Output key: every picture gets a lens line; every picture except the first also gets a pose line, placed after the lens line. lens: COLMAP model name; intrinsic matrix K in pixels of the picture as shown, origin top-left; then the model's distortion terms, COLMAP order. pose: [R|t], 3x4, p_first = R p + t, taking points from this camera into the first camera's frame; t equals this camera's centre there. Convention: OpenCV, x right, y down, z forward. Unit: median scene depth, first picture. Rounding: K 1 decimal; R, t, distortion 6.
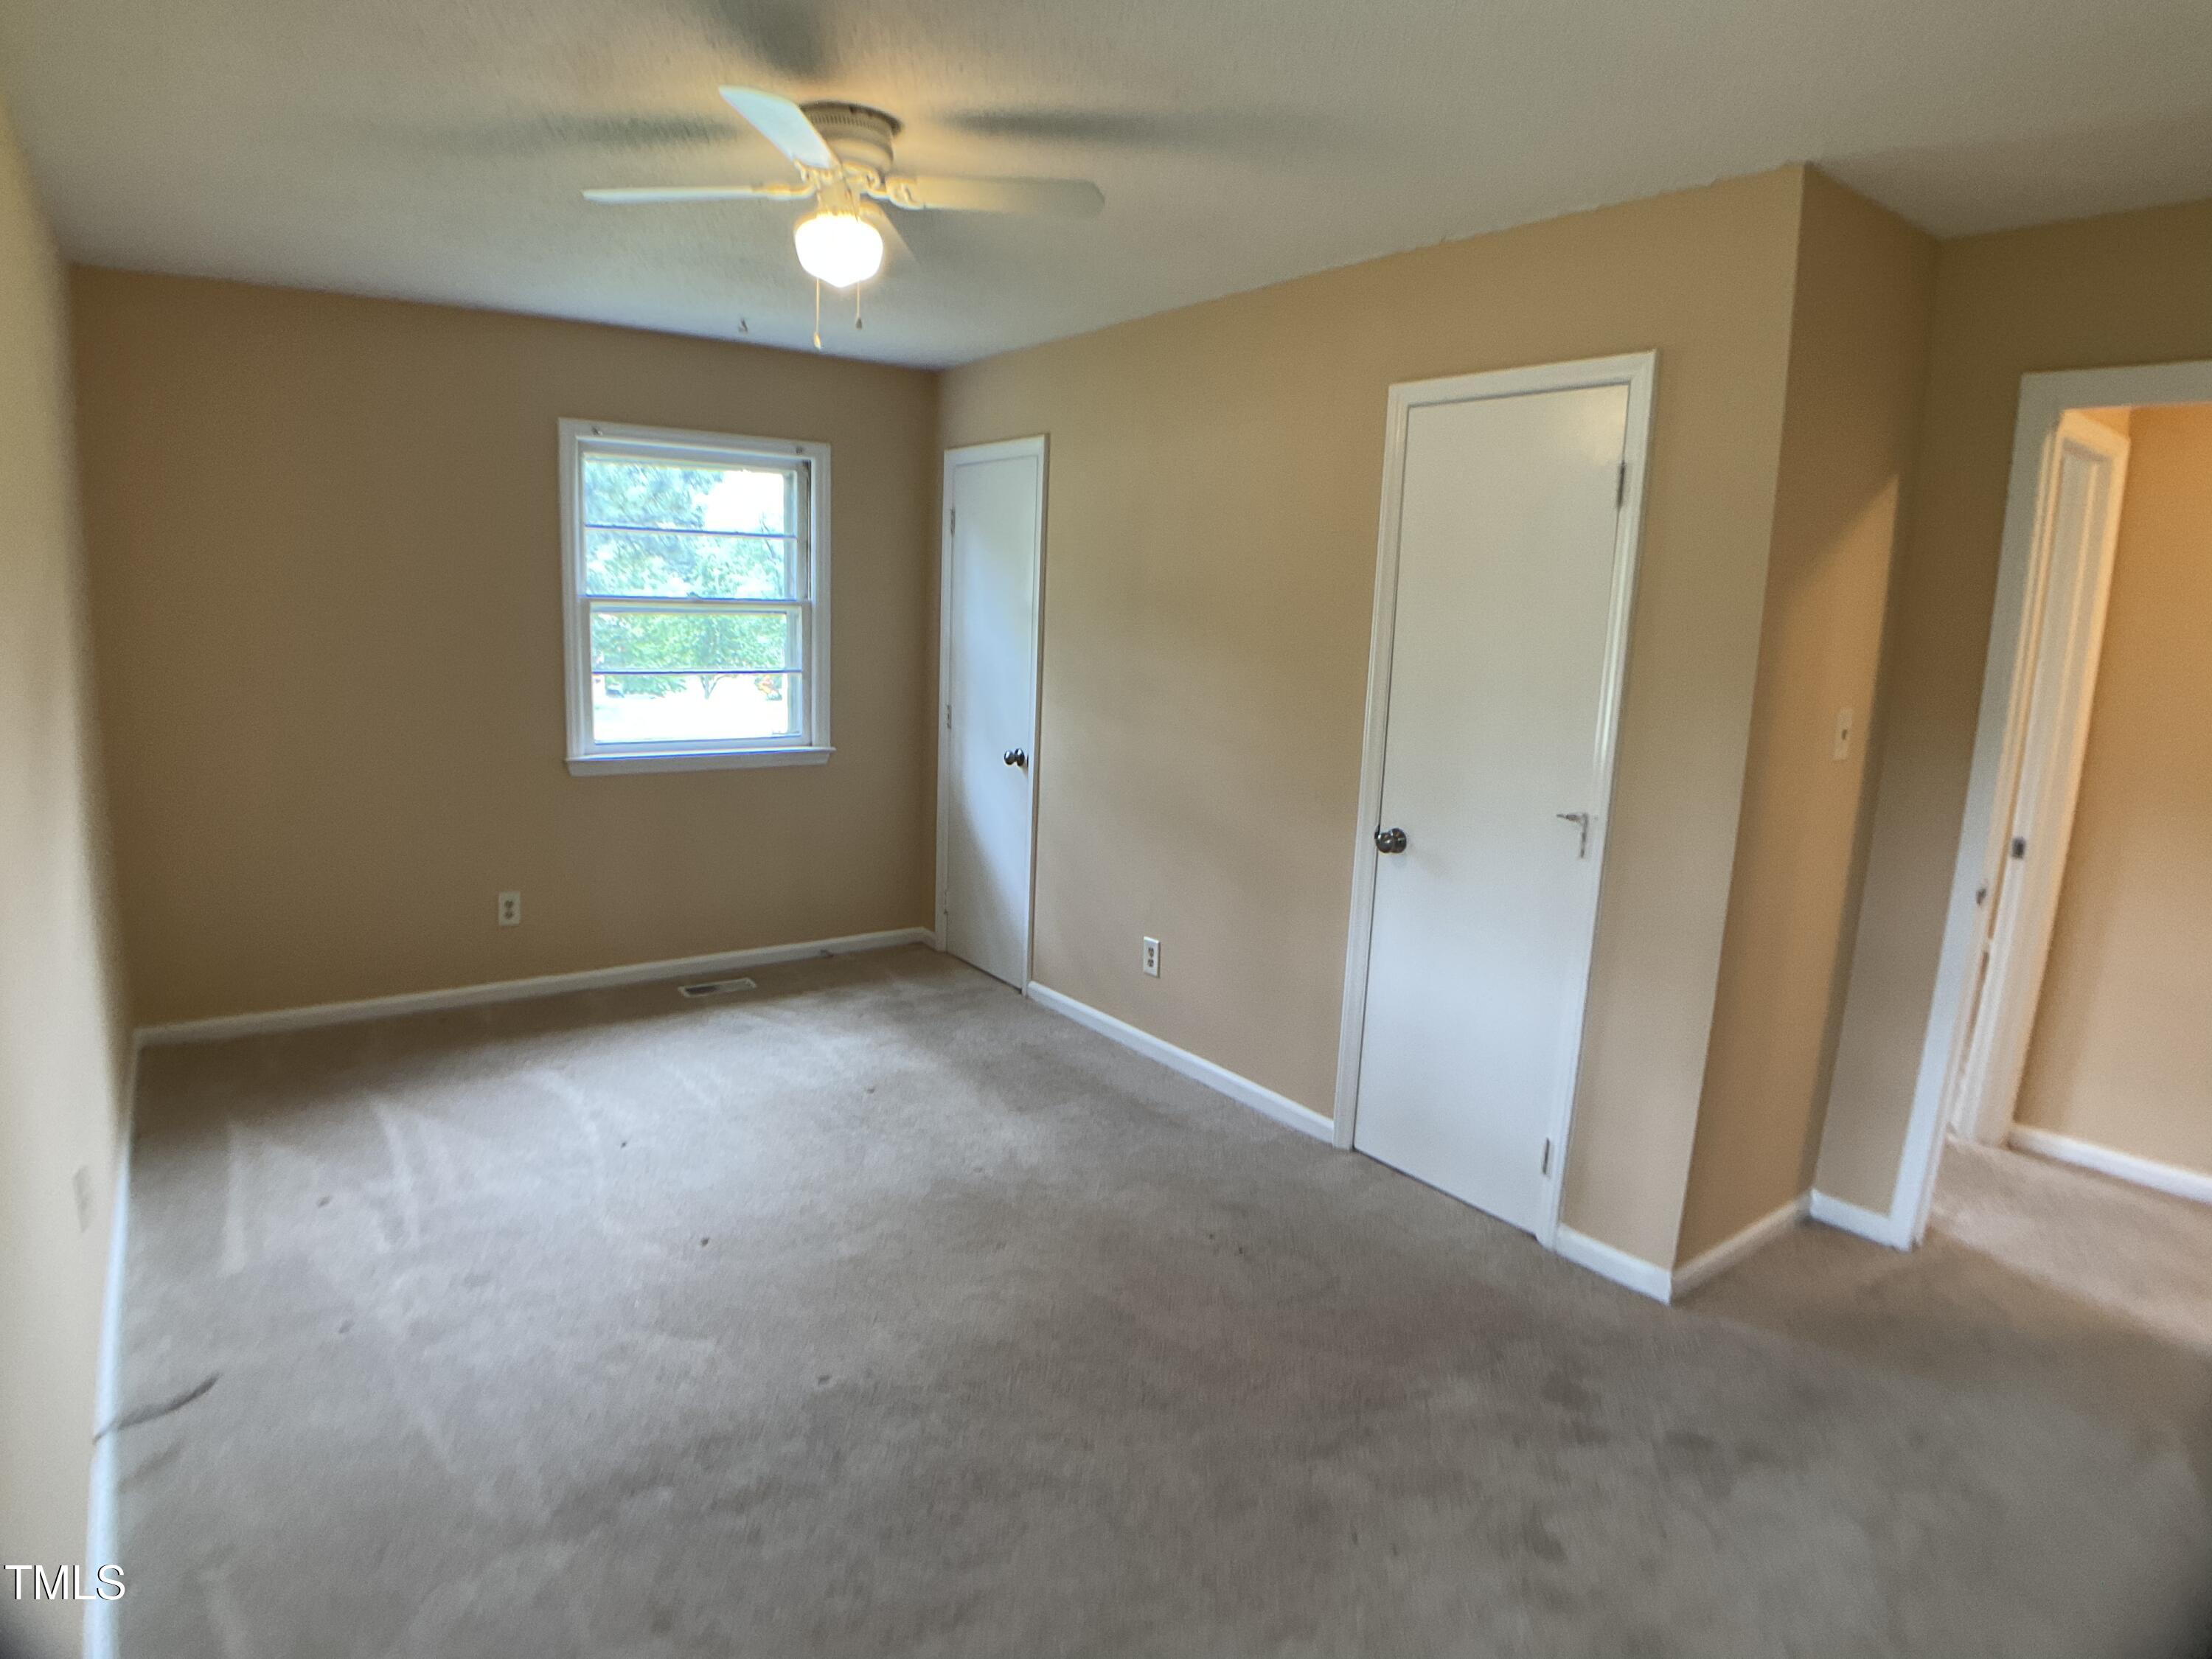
lens RADIAL K [[1299.1, 0, 1106.0], [0, 1299.1, 829.5], [0, 0, 1]] dist [-0.069712, -0.000634]
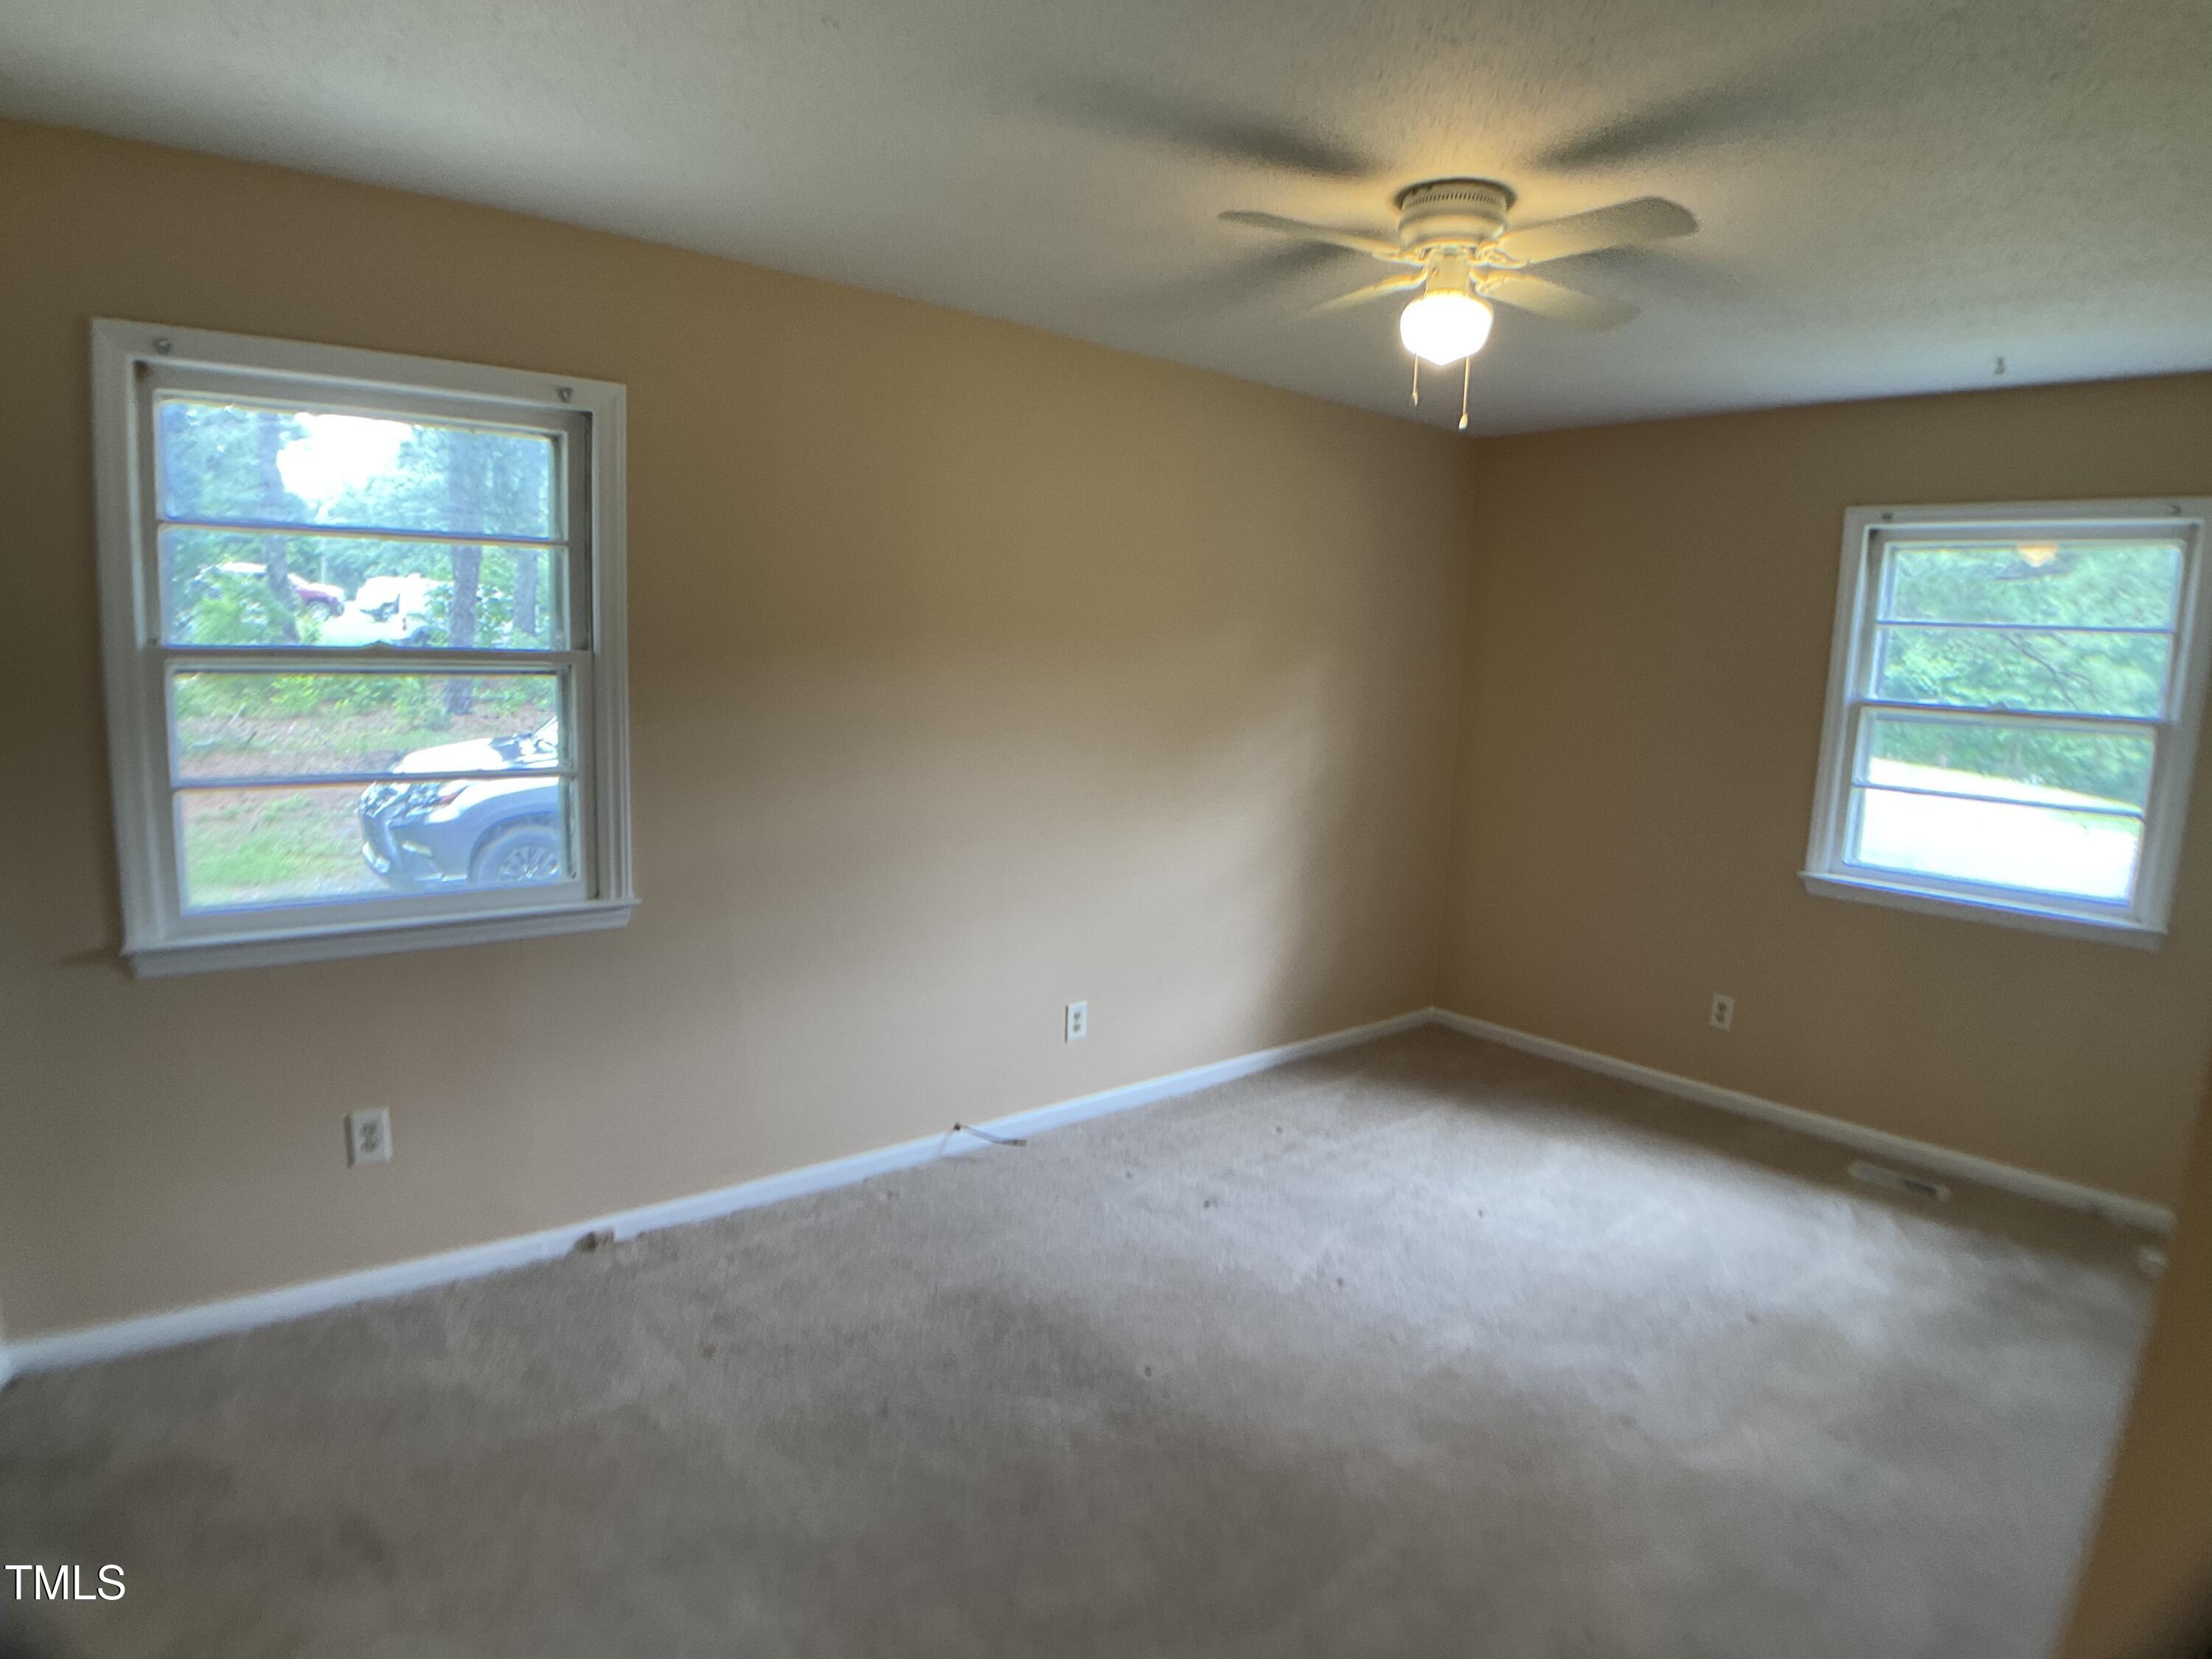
lens RADIAL K [[1299.1, 0, 1106.0], [0, 1299.1, 829.5], [0, 0, 1]] dist [-0.069712, -0.000634]
pose [[0.063559, 0.105668, -0.992368, 0.460135], [-0.206832, 0.974183, 0.090484, -0.065491], [0.976310, 0.199503, 0.083774, 0.432652]]
